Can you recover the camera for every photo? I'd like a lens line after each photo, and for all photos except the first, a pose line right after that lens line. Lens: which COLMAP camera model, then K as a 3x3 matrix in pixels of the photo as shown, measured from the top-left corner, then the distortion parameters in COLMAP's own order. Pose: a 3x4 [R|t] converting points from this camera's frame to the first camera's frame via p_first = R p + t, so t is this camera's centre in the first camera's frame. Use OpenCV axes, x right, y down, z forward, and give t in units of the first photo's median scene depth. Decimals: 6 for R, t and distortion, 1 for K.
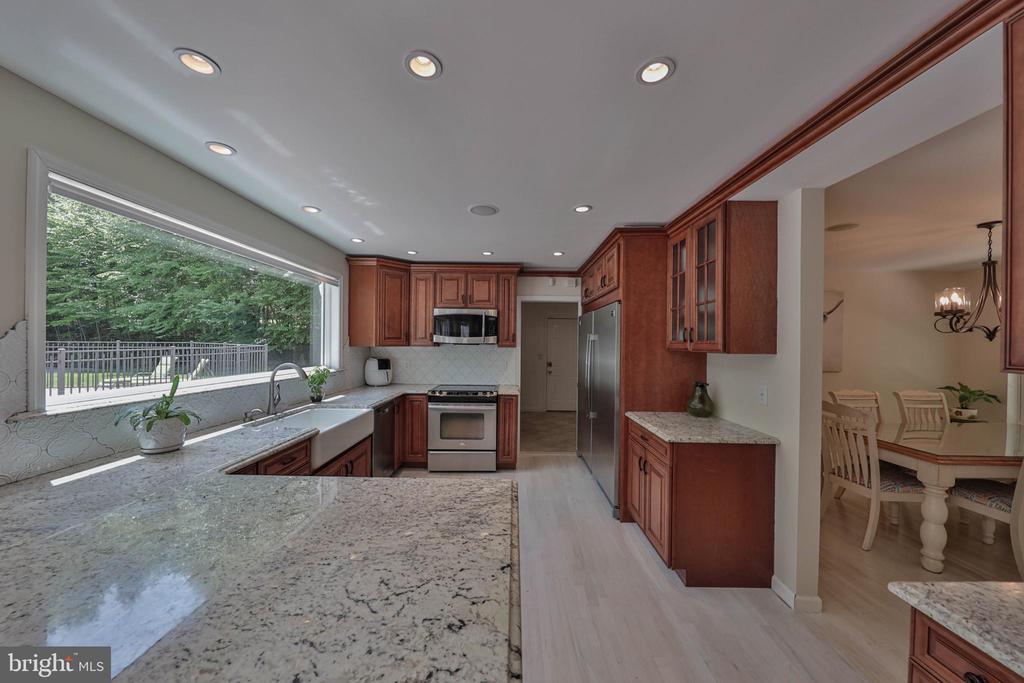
lens RADIAL K [[351.8, 0, 512.0], [0, 351.8, 341.5], [0, 0, 1]] dist [-0.000531, -0.000087]
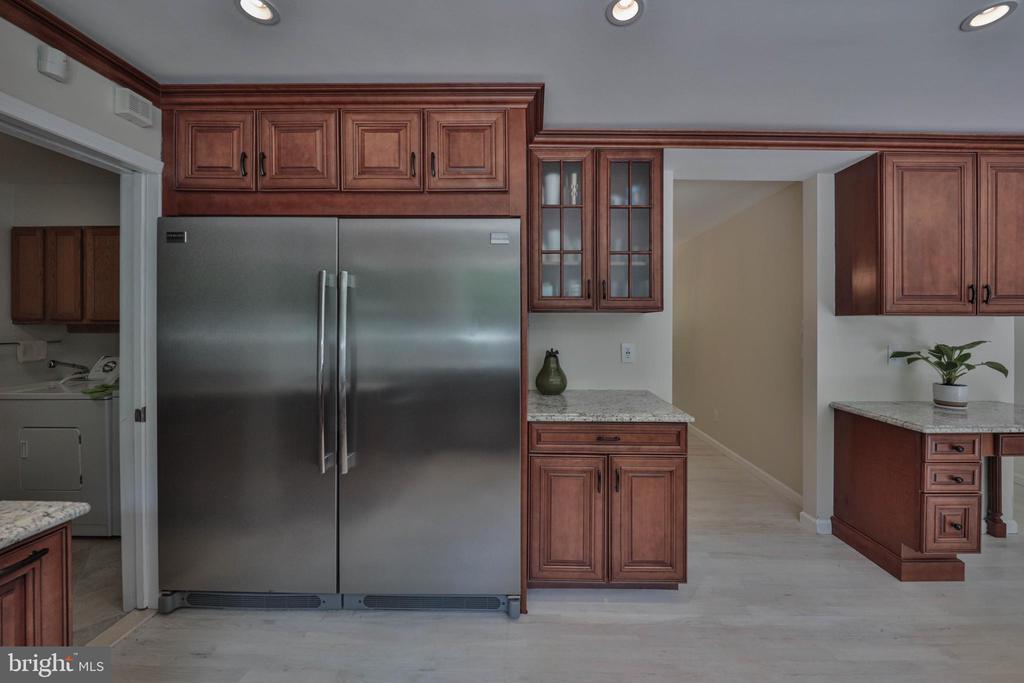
lens RADIAL K [[359.7, 0, 532.8], [0, 359.7, 325.4], [0, 0, 1]] dist [-0.000488, -0.000072]
pose [[0.007293, -0.015369, 0.999855, -0.188687], [-0.007829, 0.999850, 0.015426, 0.029548], [-0.999943, -0.007940, 0.007172, 0.729864]]
